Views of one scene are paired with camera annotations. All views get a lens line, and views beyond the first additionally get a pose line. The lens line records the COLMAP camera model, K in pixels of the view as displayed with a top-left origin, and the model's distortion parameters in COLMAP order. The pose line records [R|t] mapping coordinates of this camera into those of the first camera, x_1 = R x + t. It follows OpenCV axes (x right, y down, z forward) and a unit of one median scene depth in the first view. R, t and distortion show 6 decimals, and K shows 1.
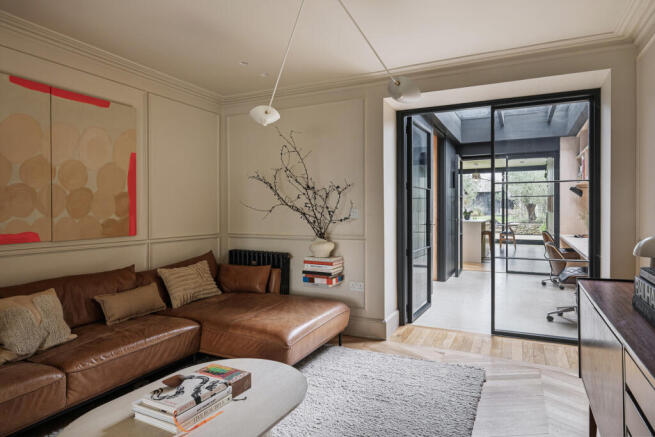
lens RADIAL K [[380.6, 0, 338.5], [0, 380.6, 205.9], [0, 0, 1]] dist [-0.001913, -0.000924]
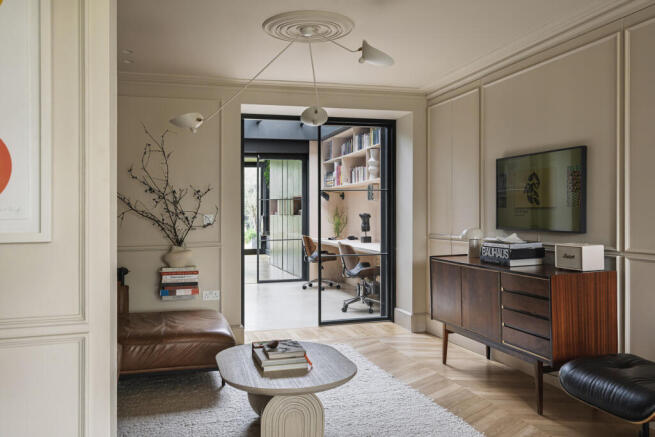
lens RADIAL K [[563.6, 0, 327.8], [0, 563.6, 215.1], [0, 0, 1]] dist [0.000412, -0.000210]
pose [[0.749354, -0.010070, 0.662093, -0.673022], [0.002960, 0.999925, 0.011857, -0.006440], [-0.662163, -0.006925, 0.749328, -0.257122]]
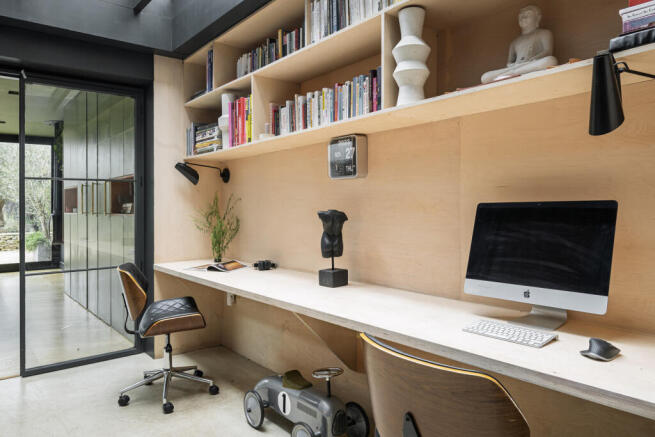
lens RADIAL K [[429.7, 0, 327.3], [0, 429.7, 213.0], [0, 0, 1]] dist [-0.007150, -0.001101]
pose [[0.403253, -0.012762, 0.915000, 0.353924], [-0.001358, 0.999893, 0.014545, 0.009184], [-0.915088, -0.007108, 0.403192, 1.118158]]
